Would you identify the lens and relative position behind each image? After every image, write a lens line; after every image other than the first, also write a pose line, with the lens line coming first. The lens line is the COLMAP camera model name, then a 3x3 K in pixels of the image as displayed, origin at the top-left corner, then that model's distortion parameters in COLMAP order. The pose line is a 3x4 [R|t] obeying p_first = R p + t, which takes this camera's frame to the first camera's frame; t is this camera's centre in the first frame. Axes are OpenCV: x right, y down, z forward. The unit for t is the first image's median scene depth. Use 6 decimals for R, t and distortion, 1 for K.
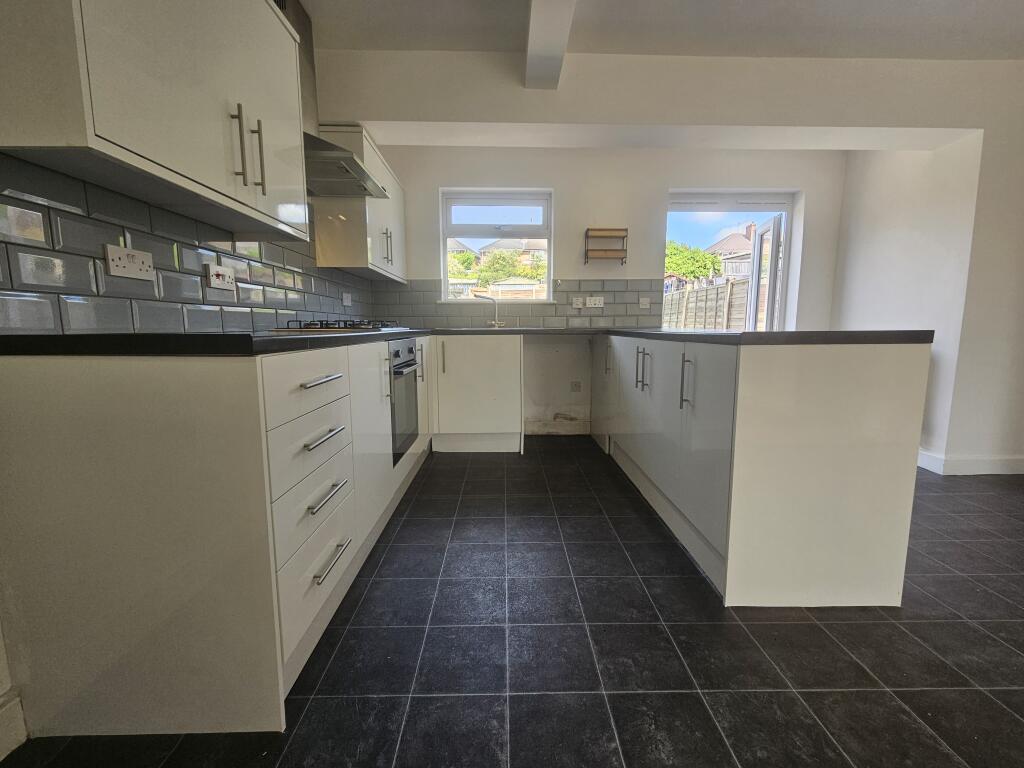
lens RADIAL K [[424.1, 0, 511.3], [0, 424.1, 380.7], [0, 0, 1]] dist [0.000543, 0.000194]
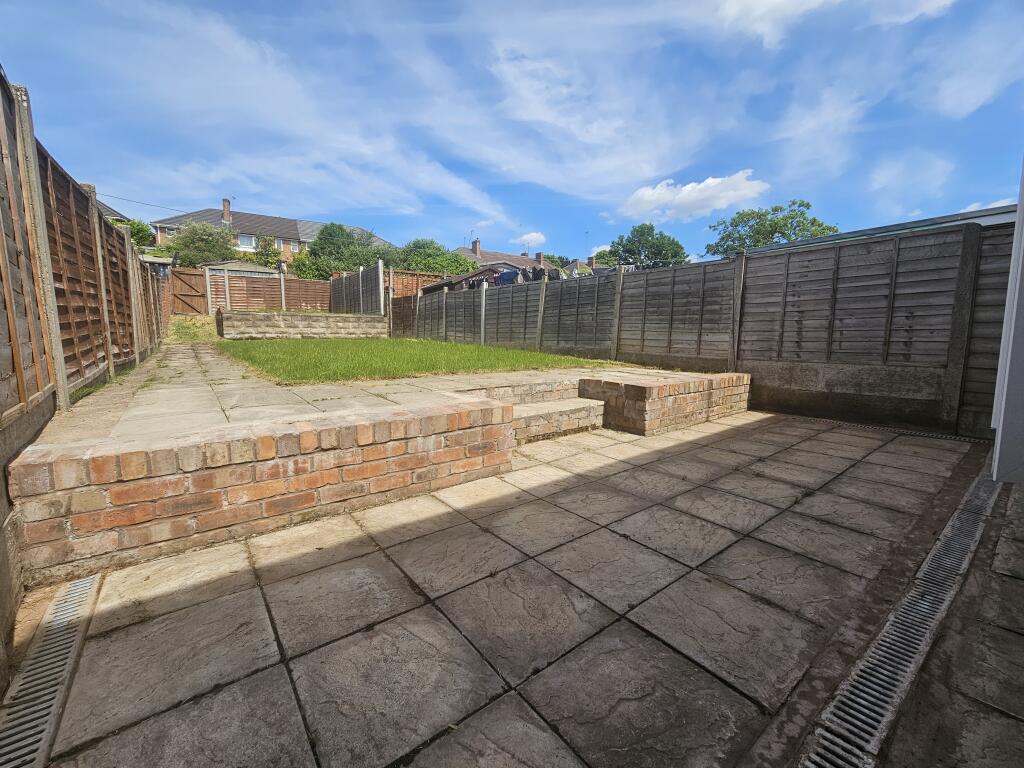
lens RADIAL K [[424.1, 0, 512.7], [0, 424.1, 385.5], [0, 0, 1]] dist [0.000543, 0.000194]
pose [[0.797494, -0.070194, 0.599229, -0.716338], [0.075333, 0.997021, 0.016534, -0.107380], [-0.598605, 0.031956, 0.800407, 1.616560]]
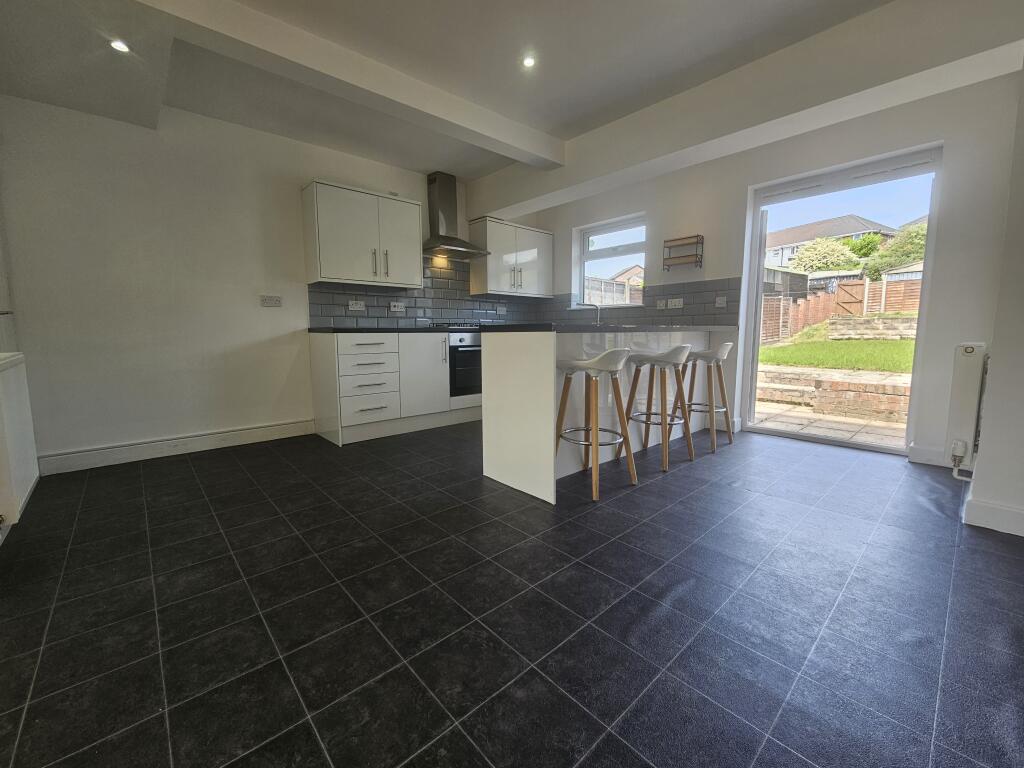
lens RADIAL K [[424.1, 0, 509.6], [0, 424.1, 378.8], [0, 0, 1]] dist [0.000543, 0.000194]
pose [[0.655661, 0.082669, -0.750516, 1.056047], [-0.092300, 0.995309, 0.028998, 0.028479], [0.749393, 0.050259, 0.660216, -0.082824]]
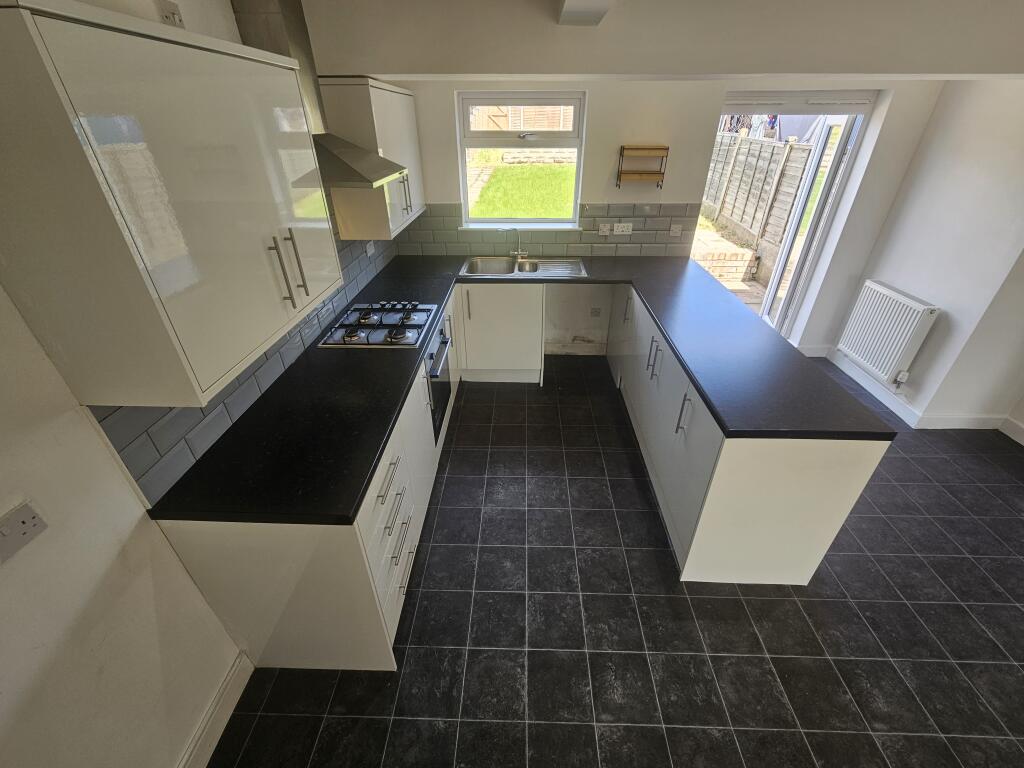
lens RADIAL K [[424.1, 0, 511.9], [0, 424.1, 380.9], [0, 0, 1]] dist [0.000543, 0.000194]
pose [[0.998928, 0.019531, -0.041966, -0.007176], [-0.000617, 0.912164, 0.409824, -0.362438], [0.046284, -0.409359, 0.911199, -0.026037]]
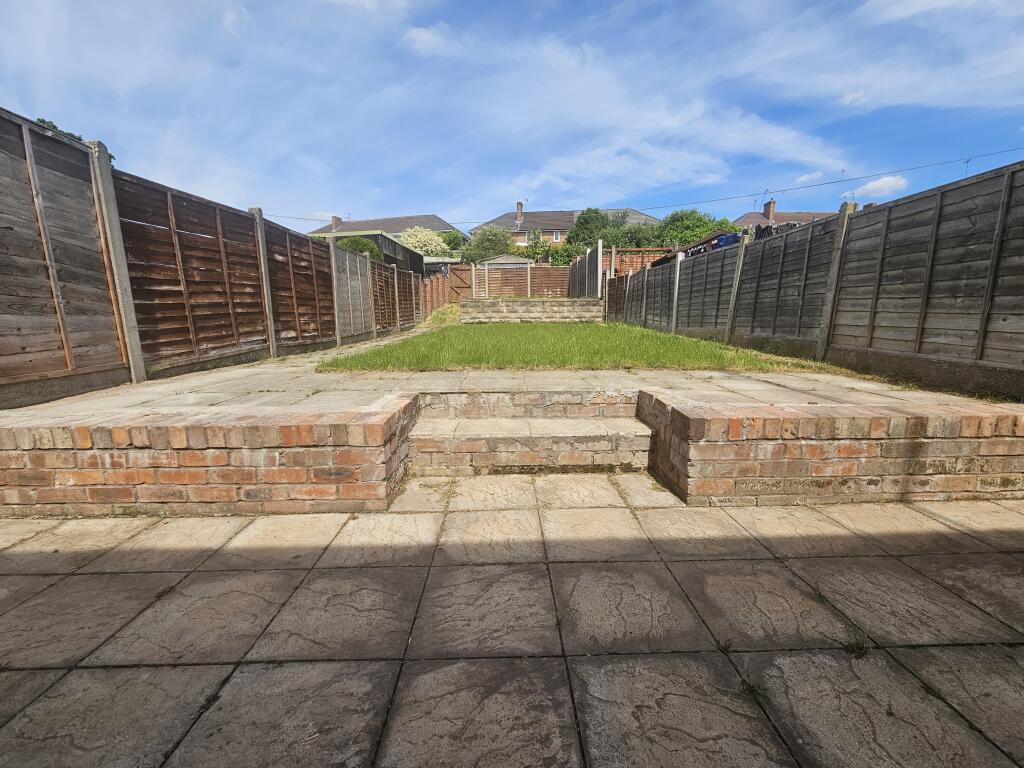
lens RADIAL K [[424.1, 0, 510.3], [0, 424.1, 386.8], [0, 0, 1]] dist [0.000543, 0.000194]
pose [[0.999972, -0.007500, 0.000831, 0.138499], [0.007469, 0.999439, 0.032653, -0.130674], [-0.001075, -0.032646, 0.999466, 1.701897]]
